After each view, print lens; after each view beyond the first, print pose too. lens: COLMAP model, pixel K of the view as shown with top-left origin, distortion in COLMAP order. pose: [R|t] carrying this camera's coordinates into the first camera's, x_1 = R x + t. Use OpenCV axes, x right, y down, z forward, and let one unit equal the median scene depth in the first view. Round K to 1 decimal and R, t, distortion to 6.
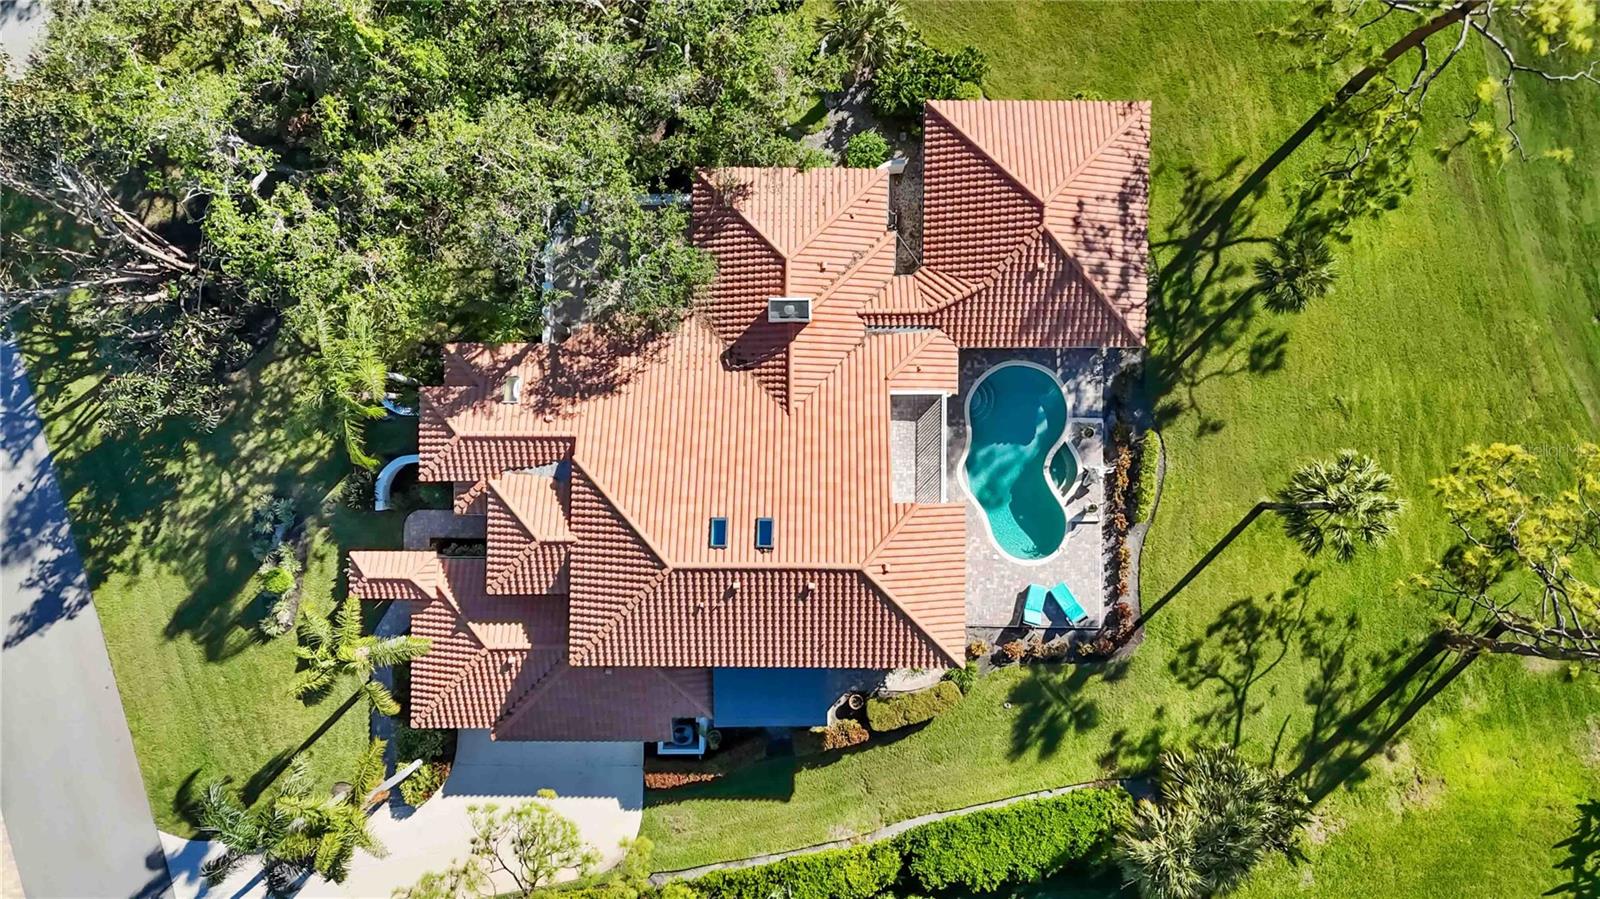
lens RADIAL K [[1178.7, 0, 800.0], [0, 1178.7, 449.5], [0, 0, 1]] dist [0.015886, -0.007015]
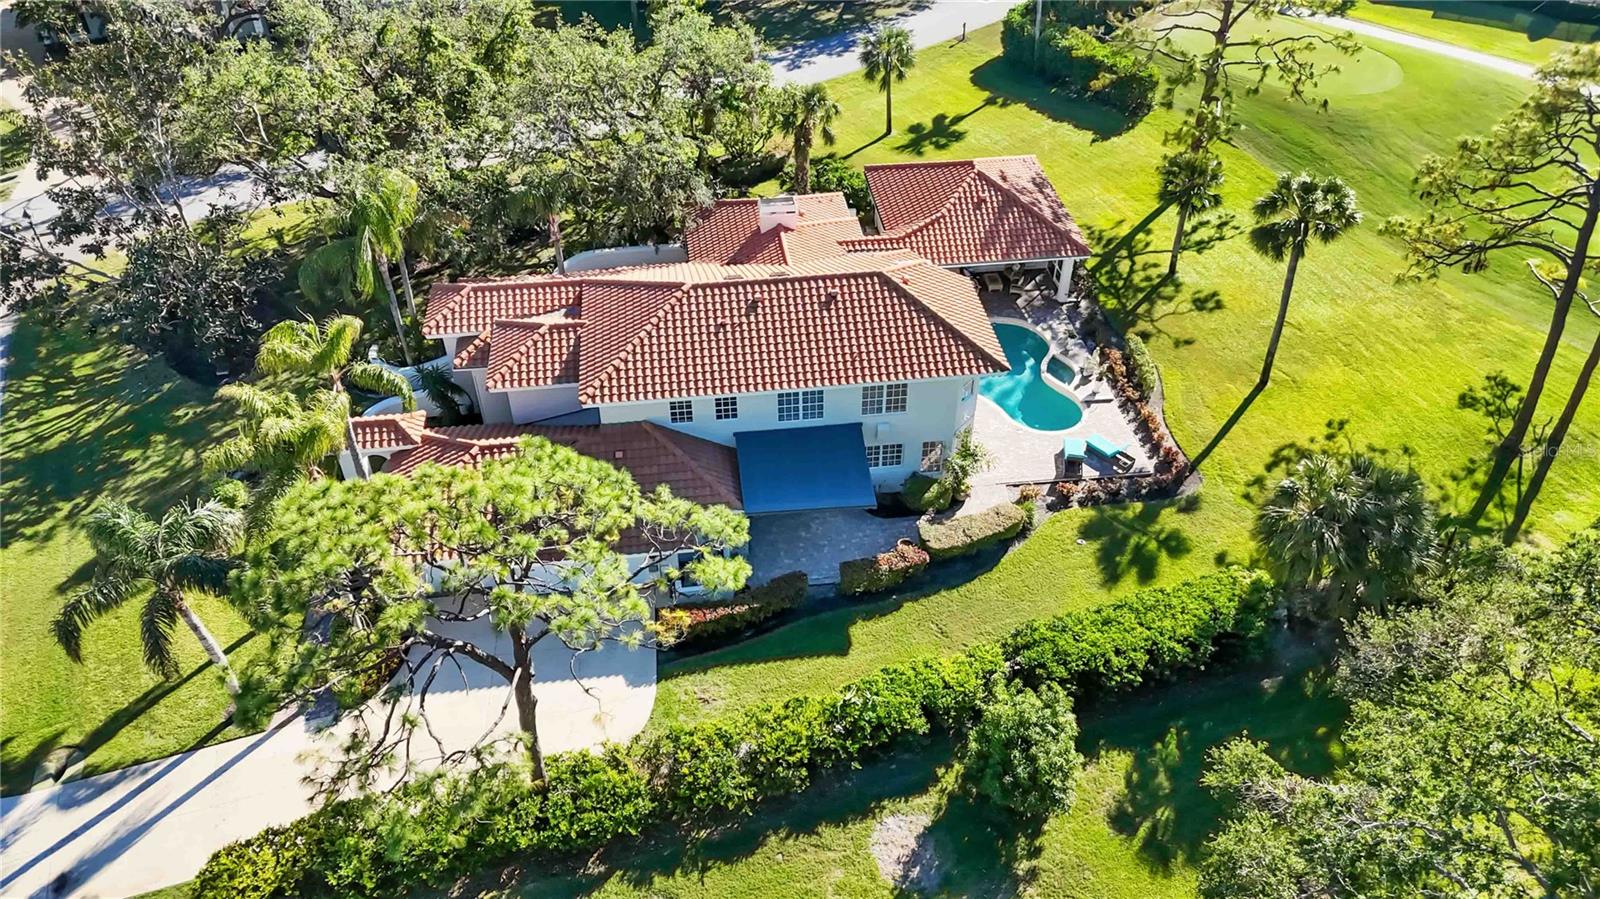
lens RADIAL K [[1178.7, 0, 800.0], [0, 1178.7, 449.5], [0, 0, 1]] dist [0.015886, -0.007015]
pose [[0.991102, -0.072951, 0.111336, -0.116815], [0.132474, 0.622089, -0.771658, 0.811051], [-0.012968, 0.779540, 0.626218, 0.418632]]
